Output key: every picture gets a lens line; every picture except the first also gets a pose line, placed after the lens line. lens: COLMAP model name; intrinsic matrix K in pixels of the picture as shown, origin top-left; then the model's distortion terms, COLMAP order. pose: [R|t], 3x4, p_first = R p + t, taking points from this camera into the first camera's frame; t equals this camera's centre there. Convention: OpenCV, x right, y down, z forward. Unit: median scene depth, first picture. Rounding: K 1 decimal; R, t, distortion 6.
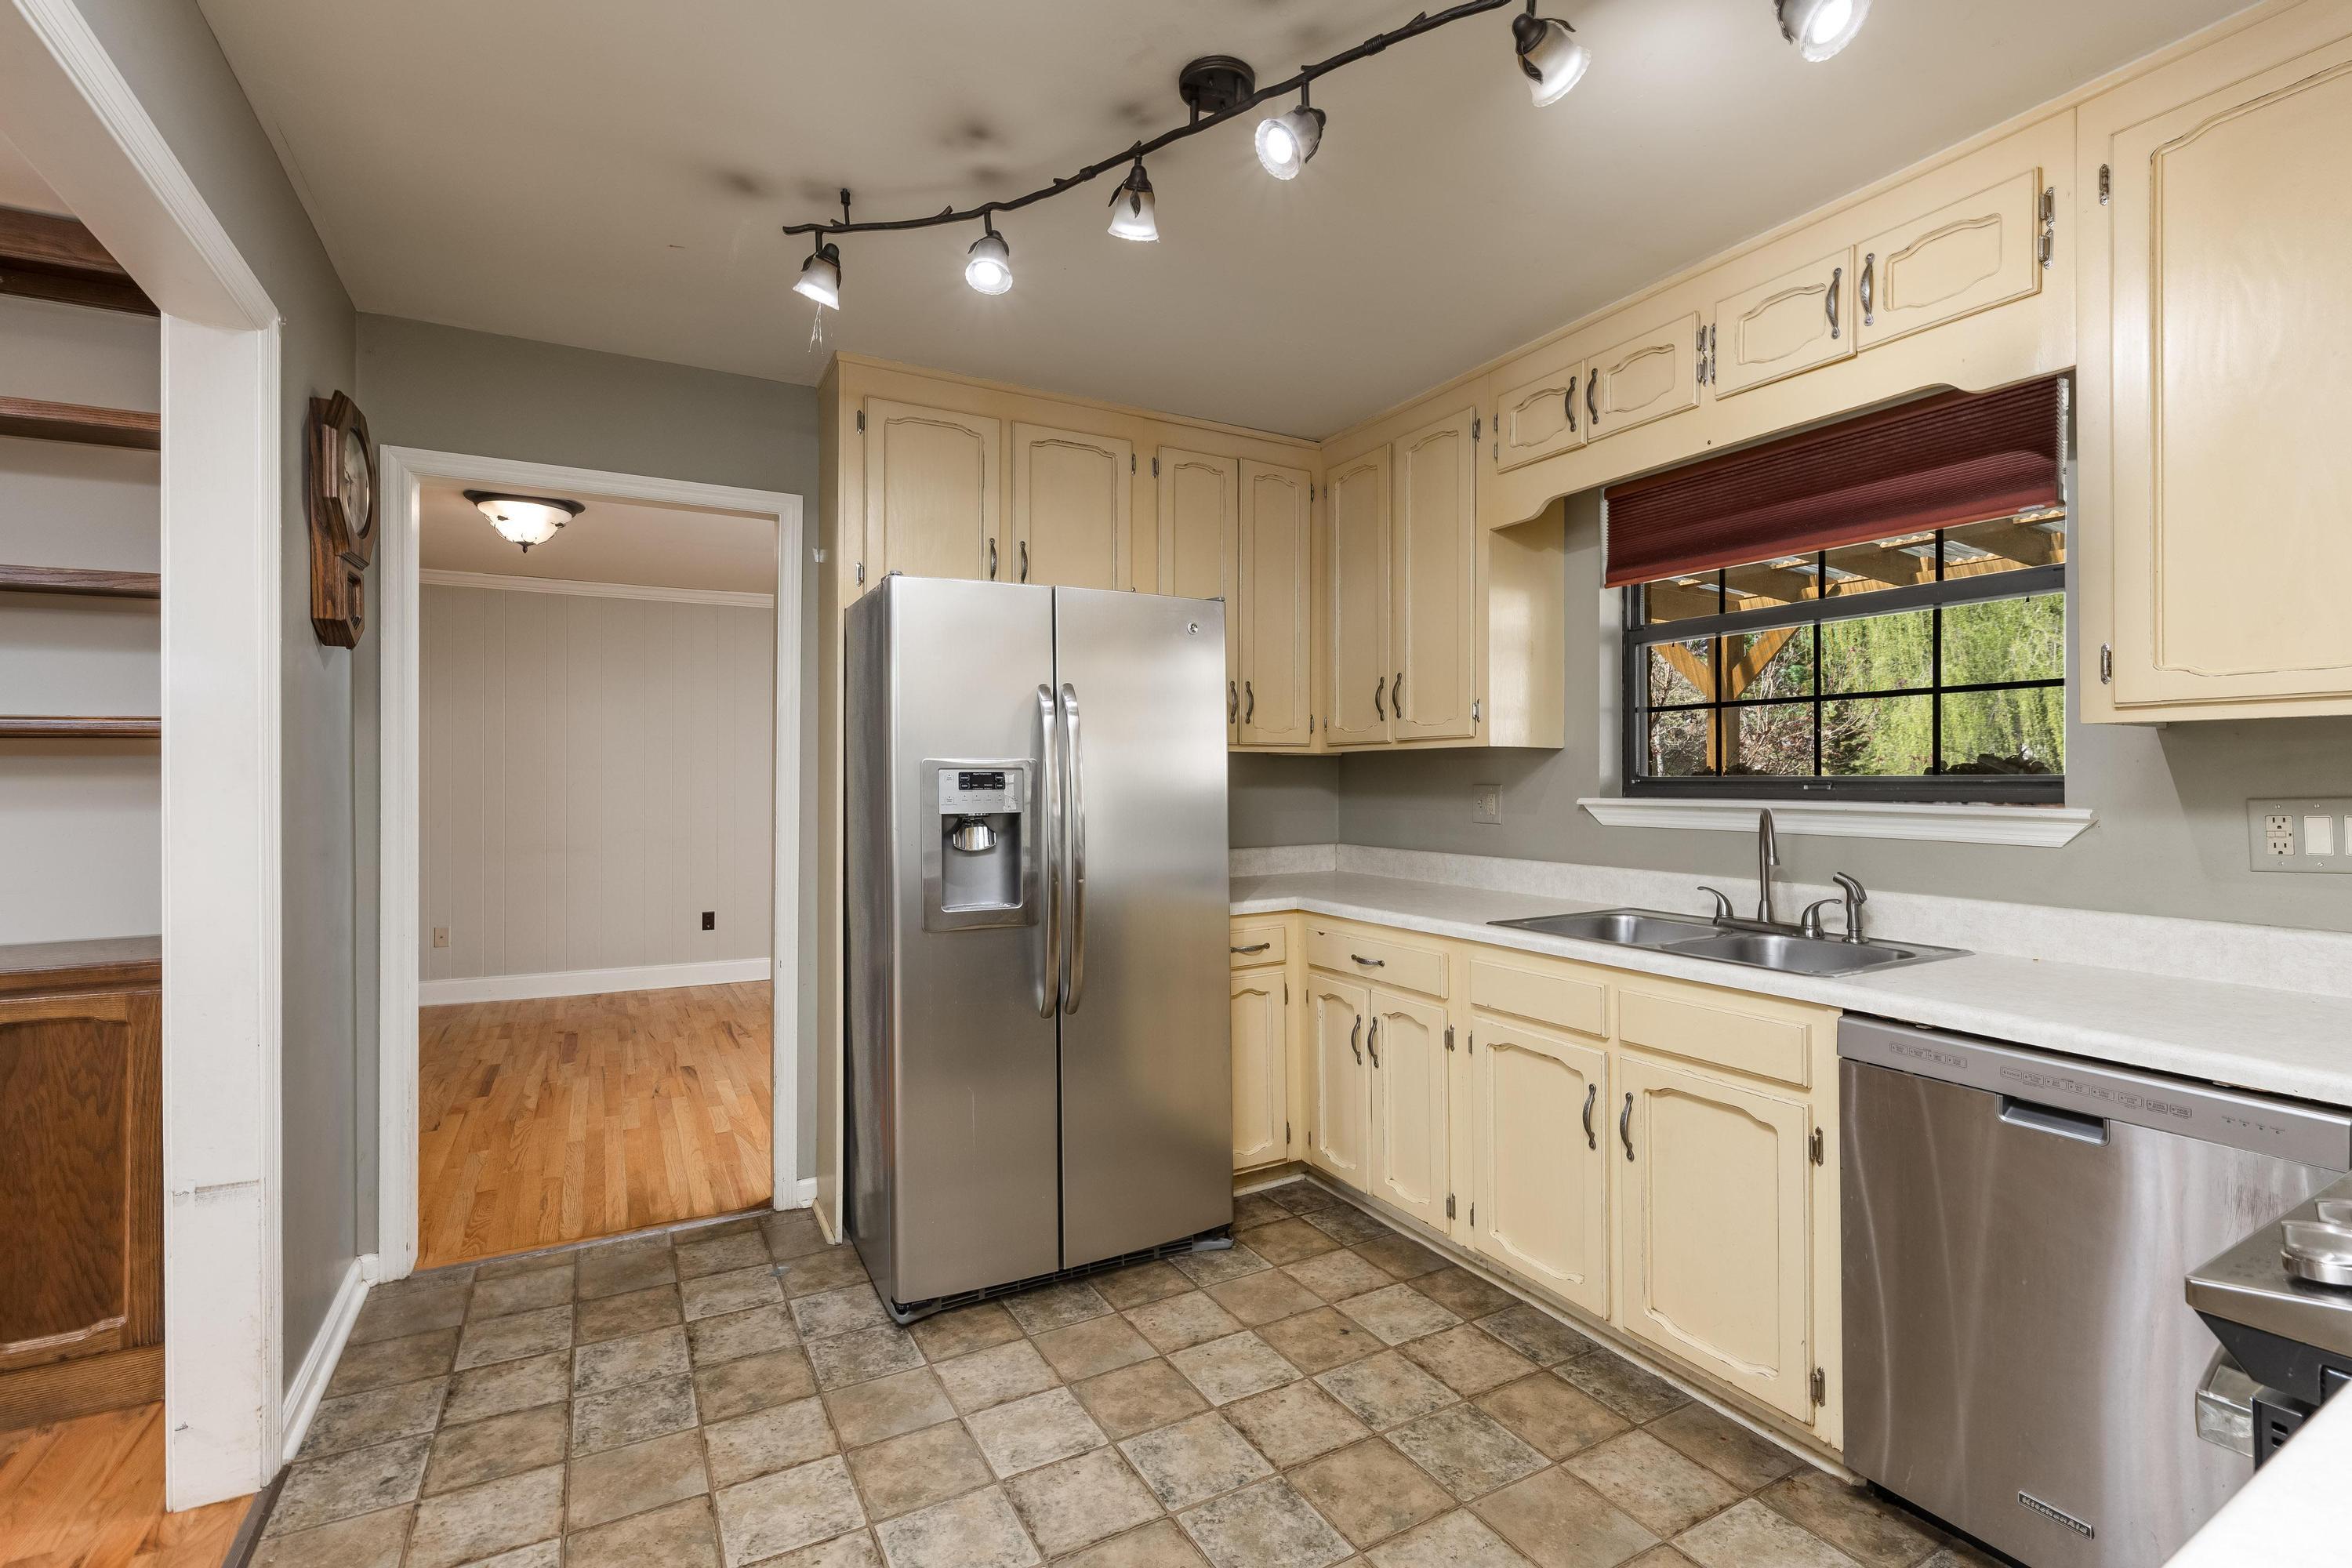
lens RADIAL K [[1071.0, 0, 1178.2], [0, 1071.0, 768.5], [0, 0, 1]] dist [-0.002004, -0.000221]
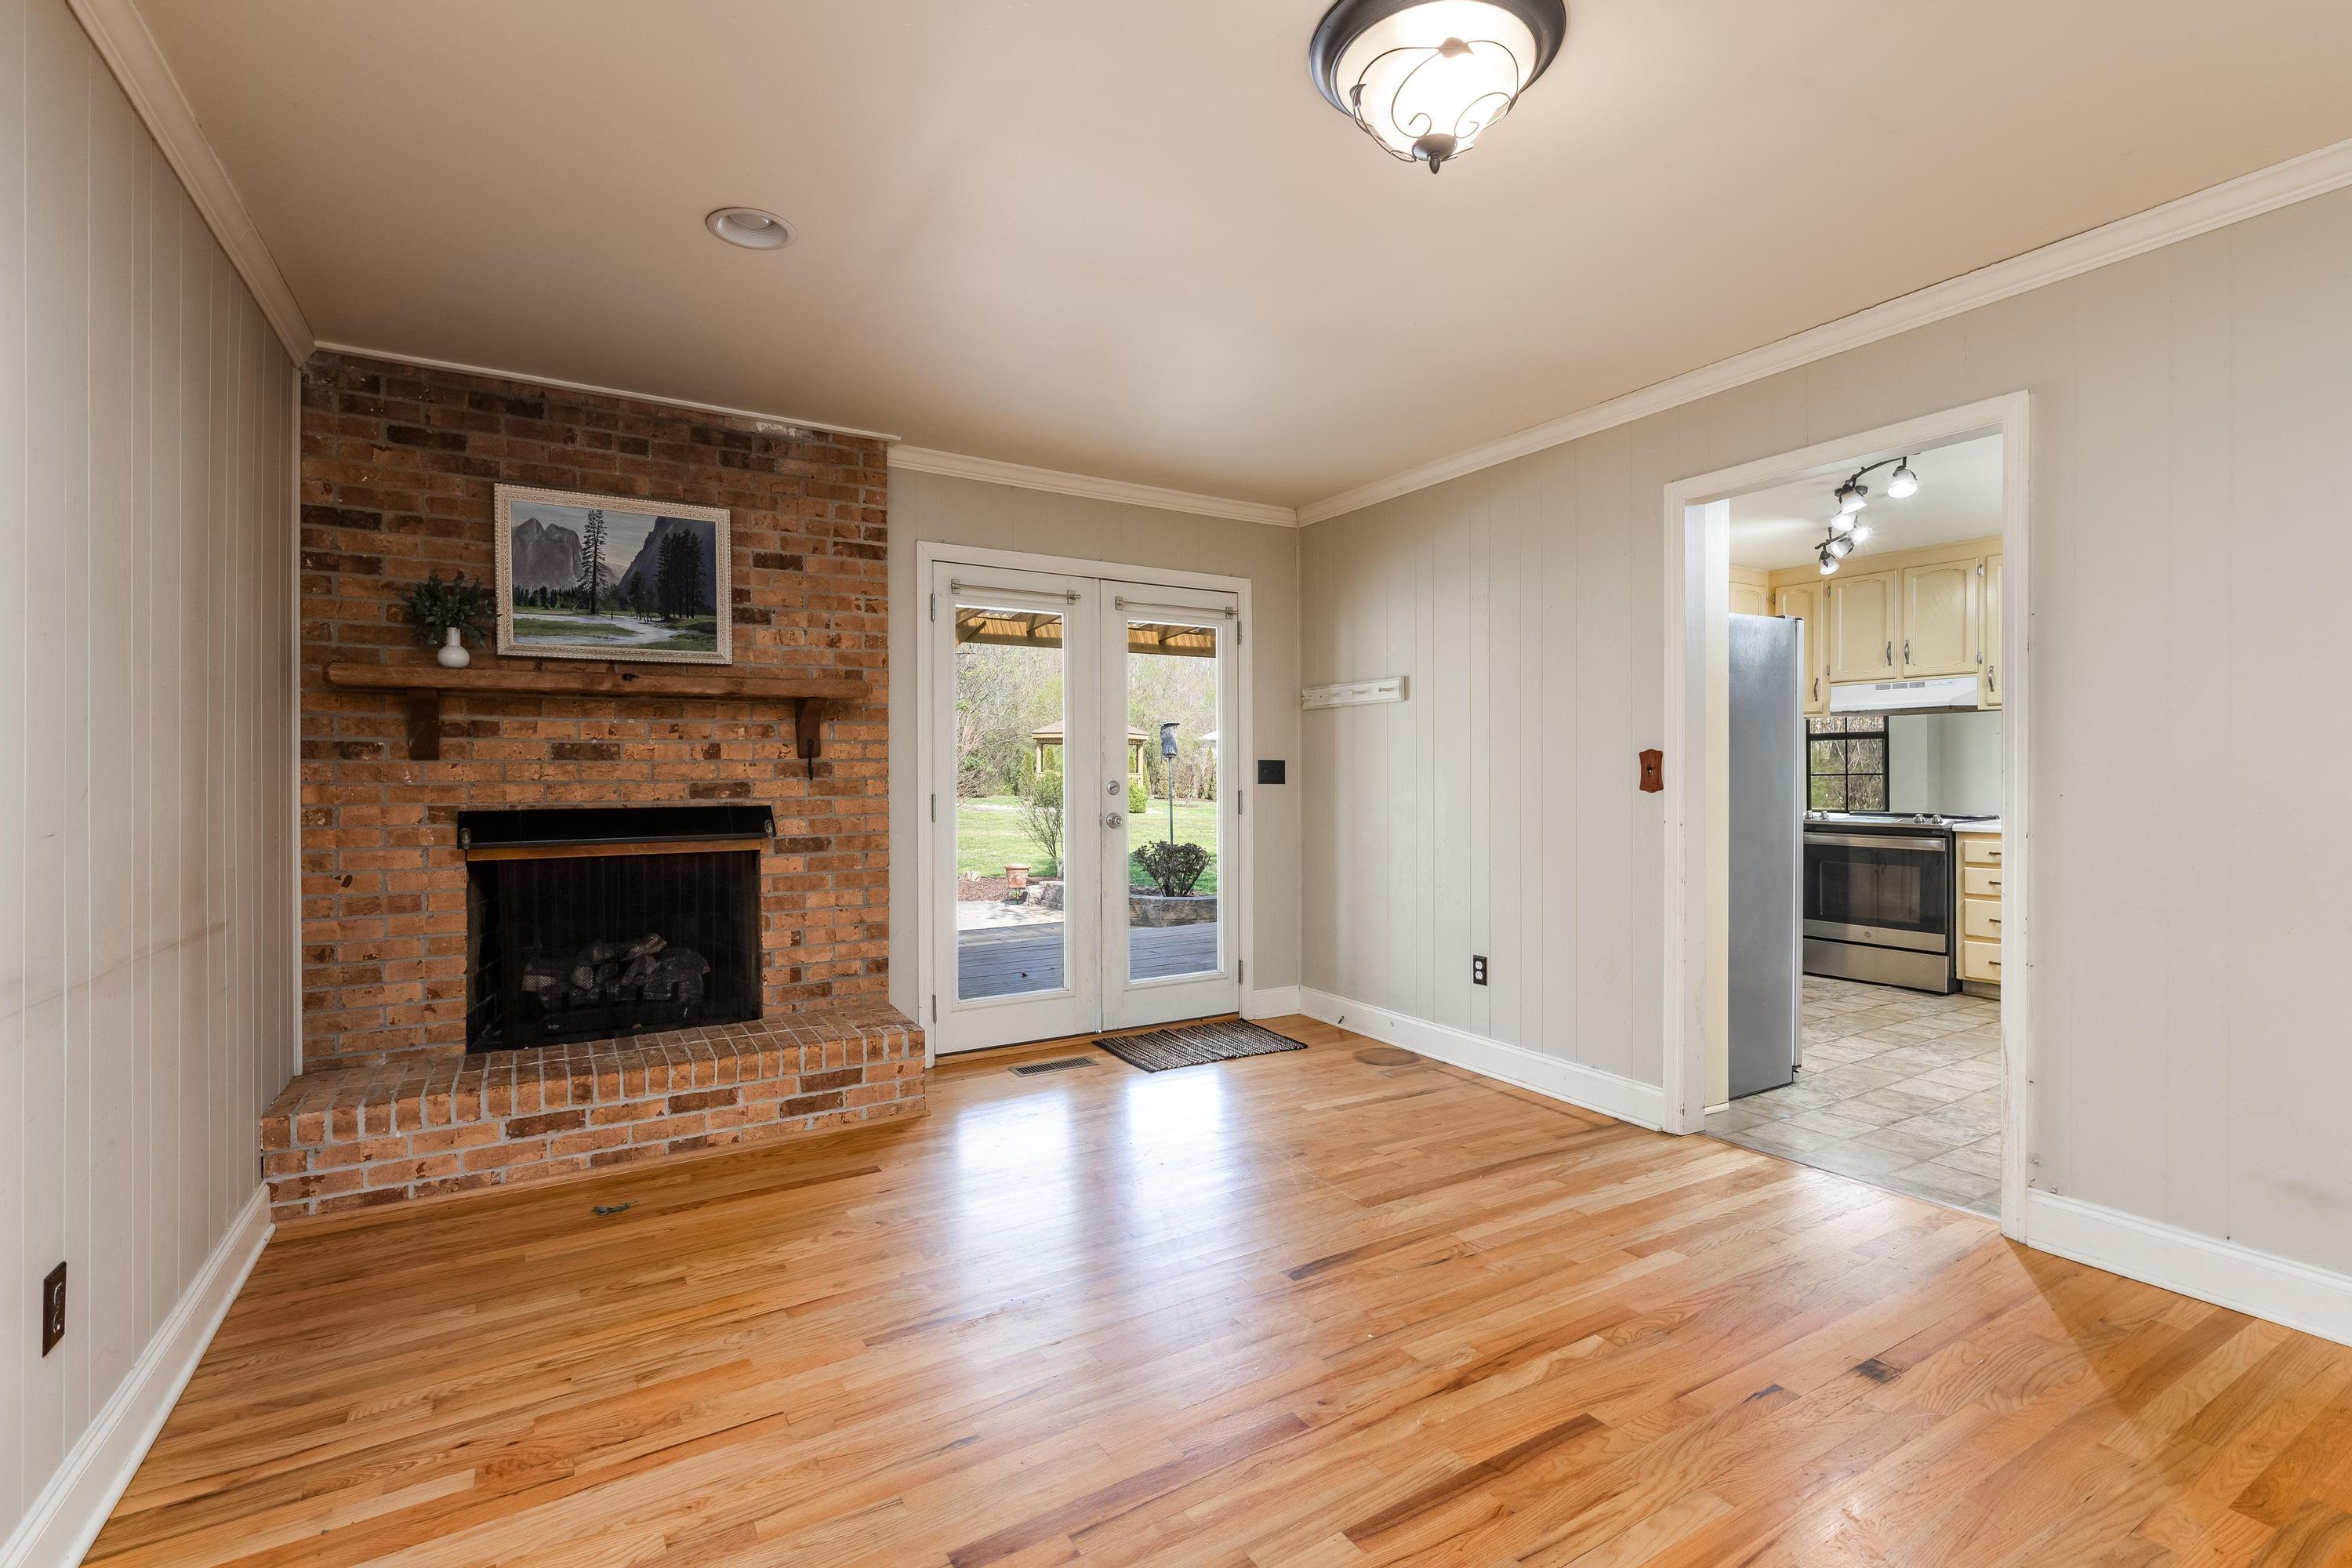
lens RADIAL K [[1071.0, 0, 1178.2], [0, 1071.0, 768.5], [0, 0, 1]] dist [-0.002004, -0.000221]
pose [[-0.044865, 0.002217, 0.998991, -1.900129], [-0.001210, 0.999997, -0.002273, 0.044830], [-0.998992, -0.001311, -0.044862, 2.062370]]
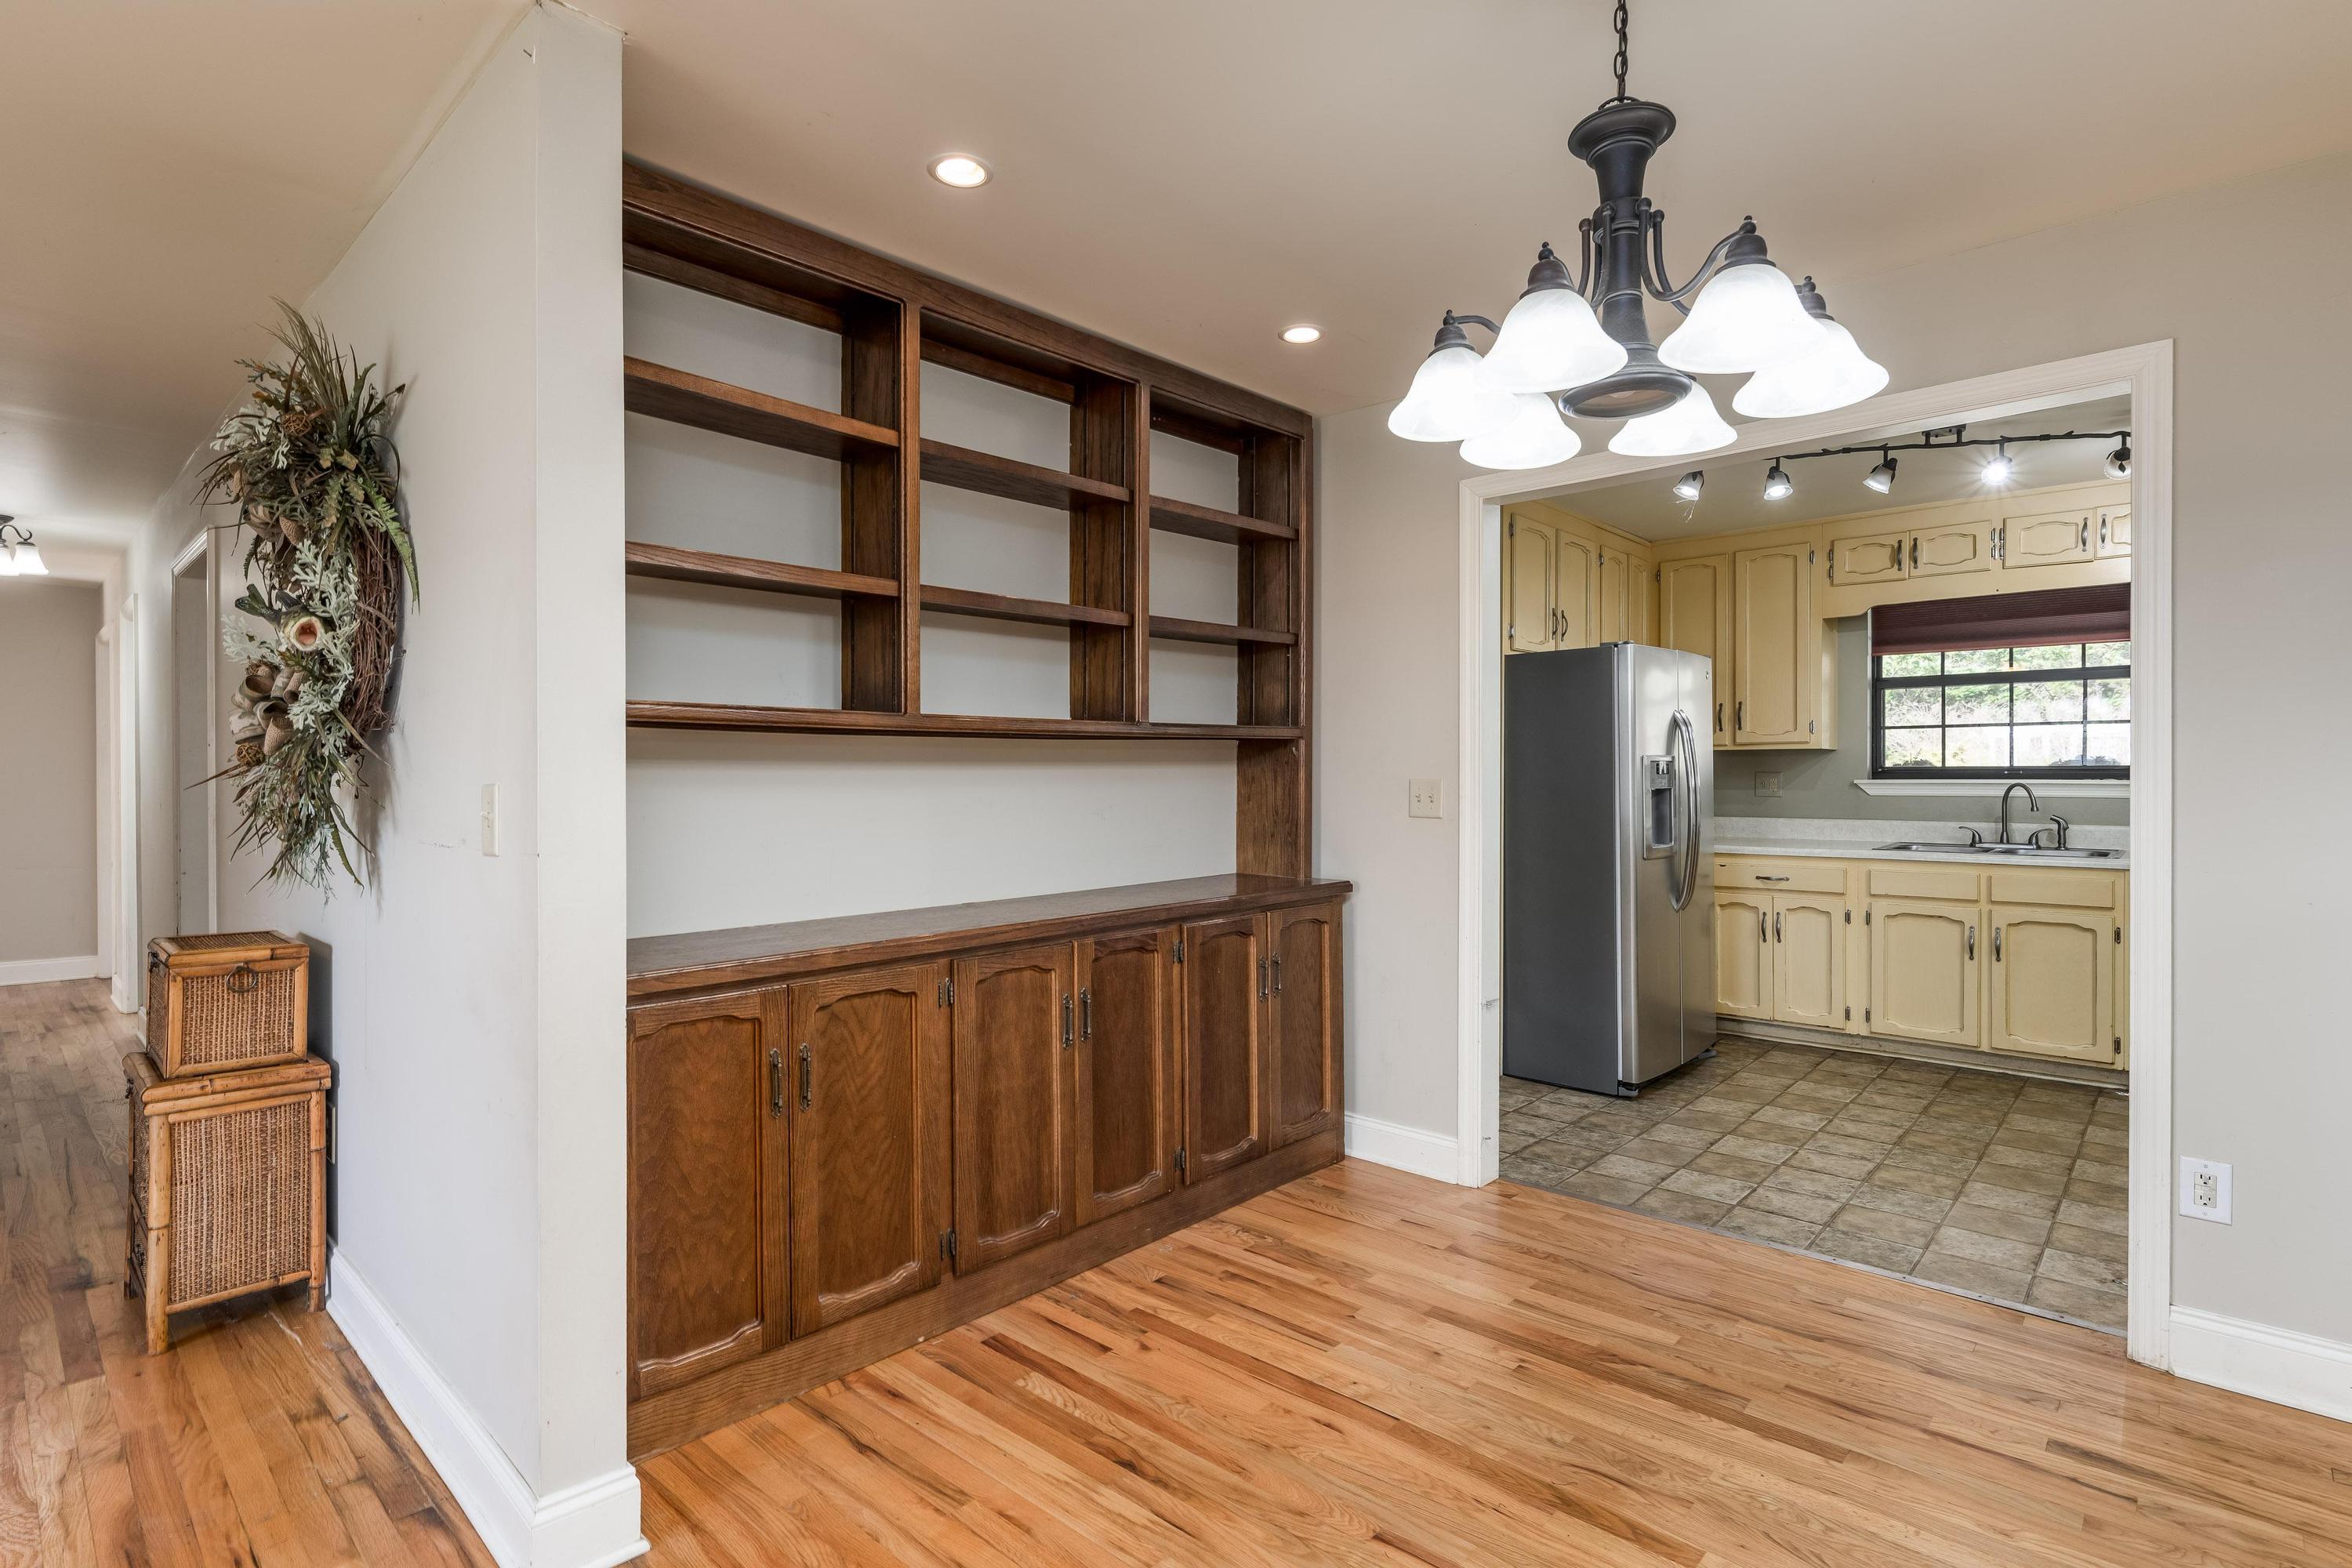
lens RADIAL K [[1150.9, 0, 1185.5], [0, 1150.9, 776.6], [0, 0, 1]] dist [0.002434, 0.000400]
pose [[0.945042, -0.001755, 0.326945, -1.514629], [-0.002056, 0.999934, 0.011309, 0.005192], [-0.326943, -0.011359, 0.944976, -0.457766]]
